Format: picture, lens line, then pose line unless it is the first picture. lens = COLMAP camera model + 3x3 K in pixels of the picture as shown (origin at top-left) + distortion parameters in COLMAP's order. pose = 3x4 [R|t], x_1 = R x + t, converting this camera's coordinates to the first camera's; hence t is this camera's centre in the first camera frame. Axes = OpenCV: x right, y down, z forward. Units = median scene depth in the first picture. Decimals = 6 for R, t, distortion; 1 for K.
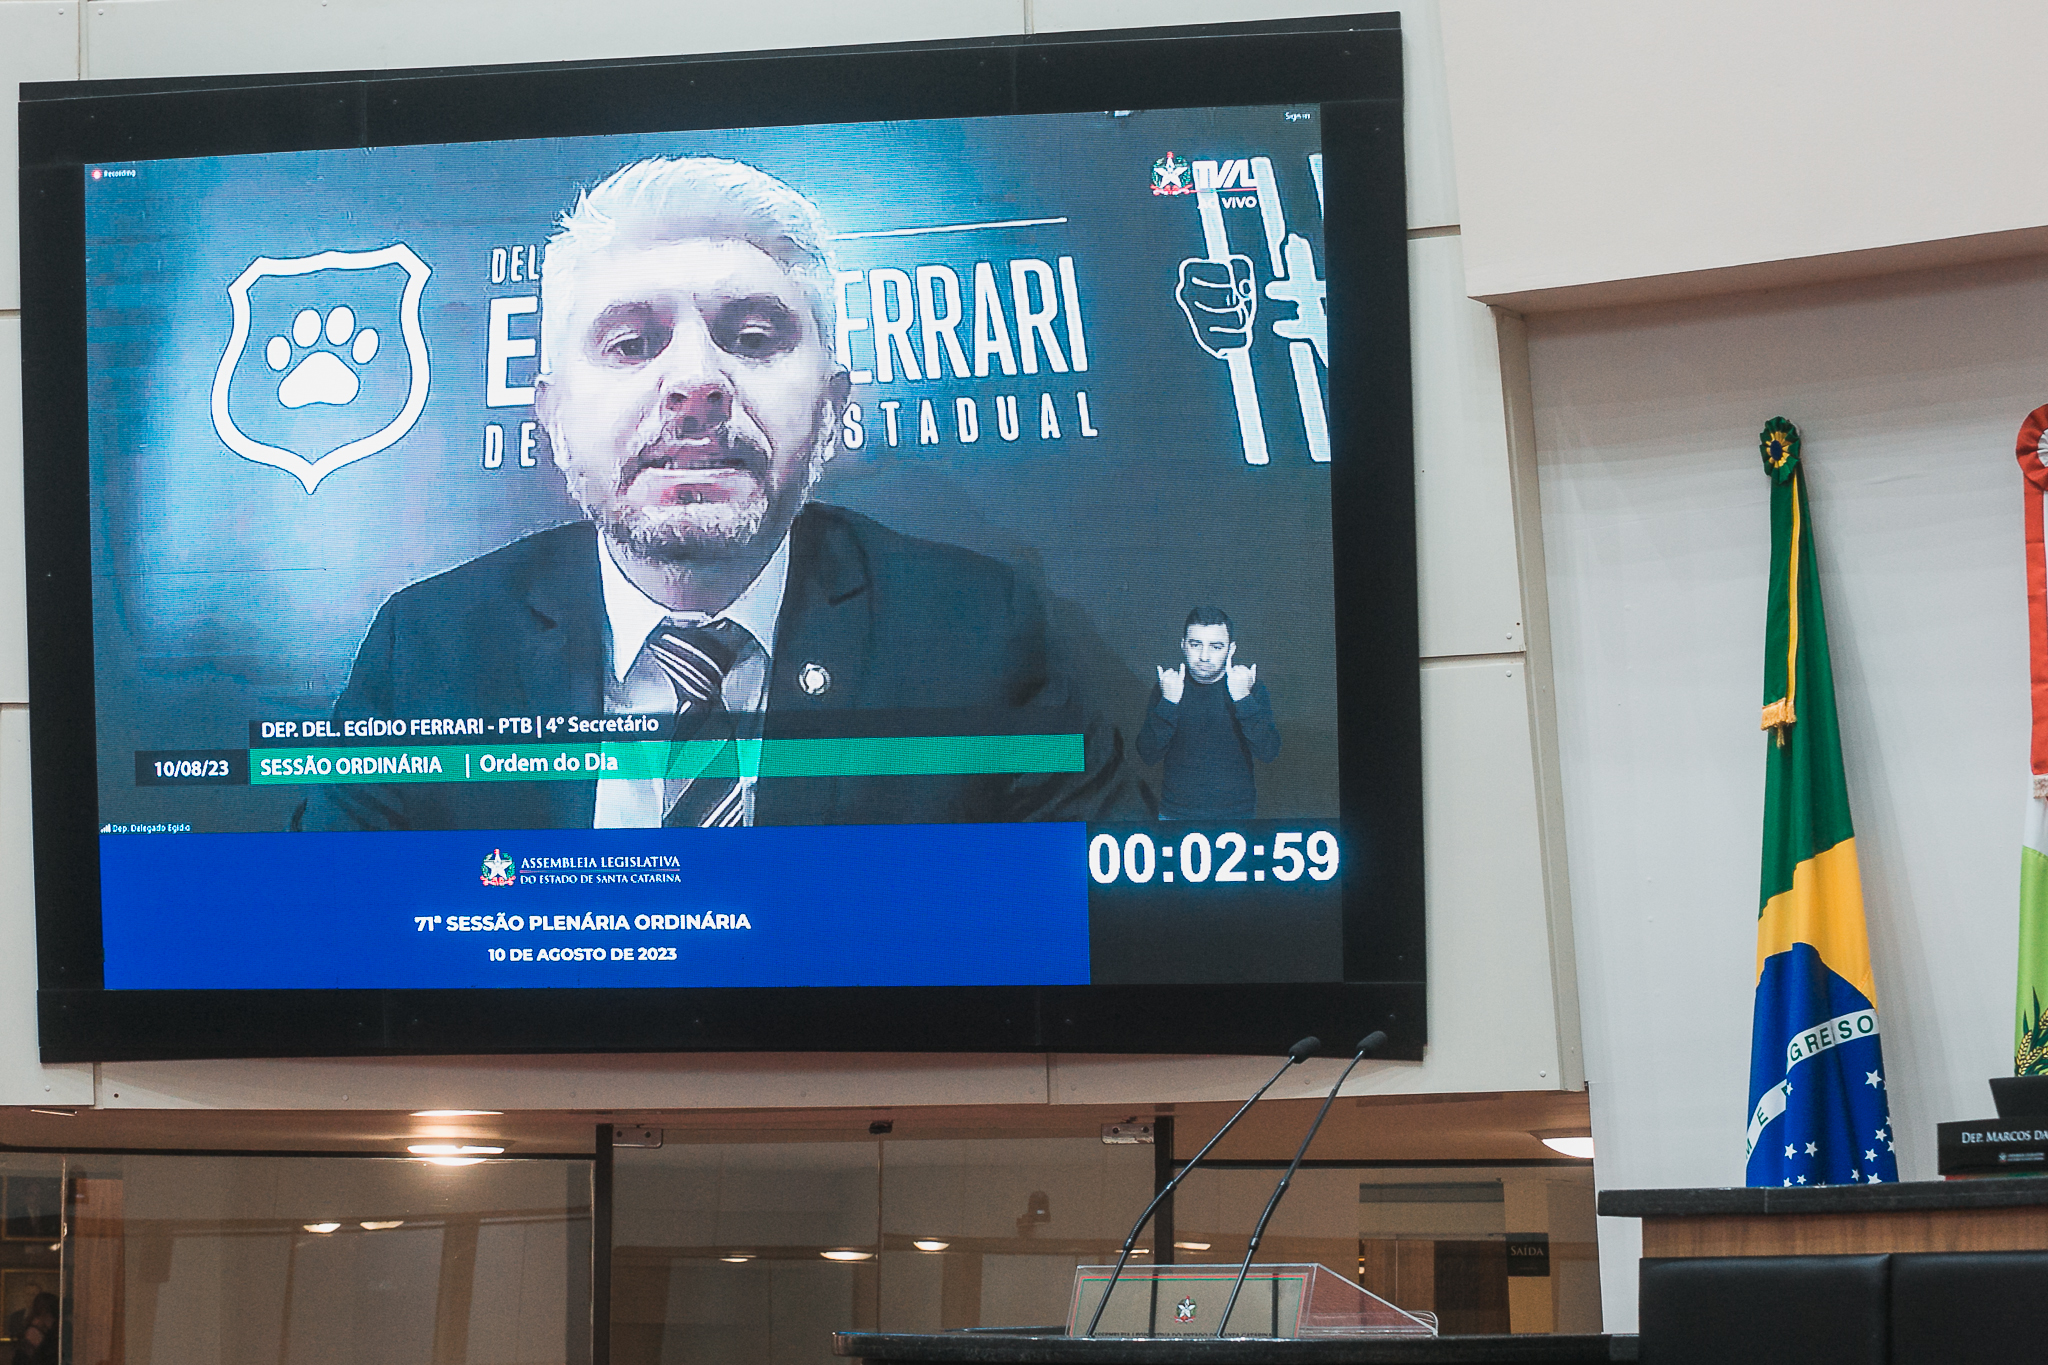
lens RADIAL K [[5027.5, 0, 1024.0], [0, 5027.5, 682.5], [0, 0, 1]] dist [-0.341953, -0.071723]
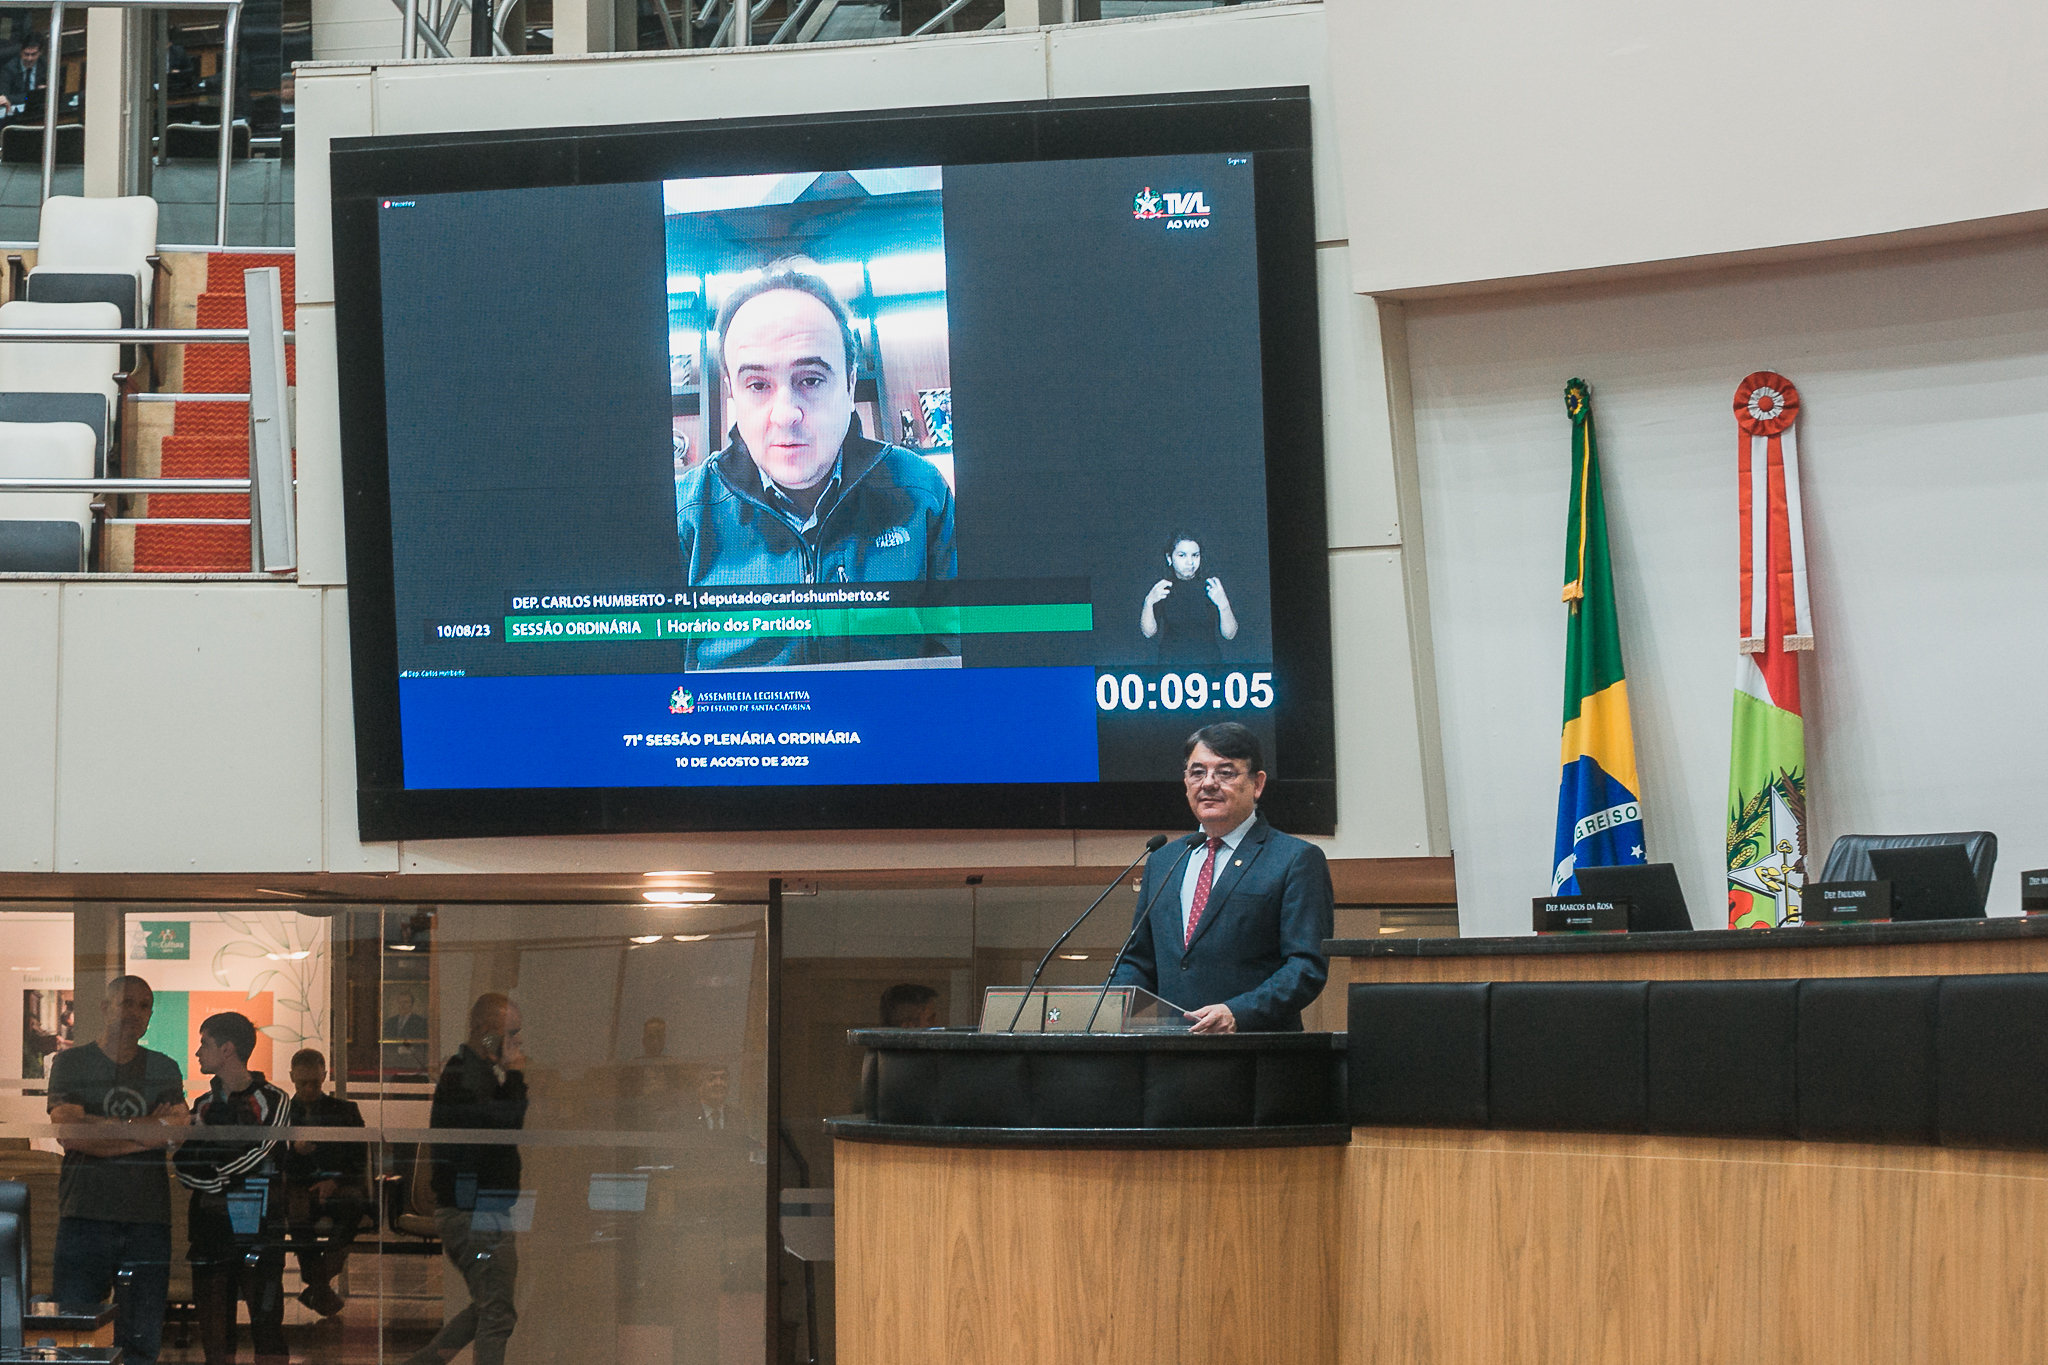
lens RADIAL K [[5027.5, 0, 1024.0], [0, 5027.5, 682.5], [0, 0, 1]] dist [-0.341953, -0.071723]
pose [[0.996707, -0.007421, -0.080752, 0.106693], [0.012281, 0.998132, 0.059847, -0.052223], [0.080157, -0.060642, 0.994936, -0.400703]]
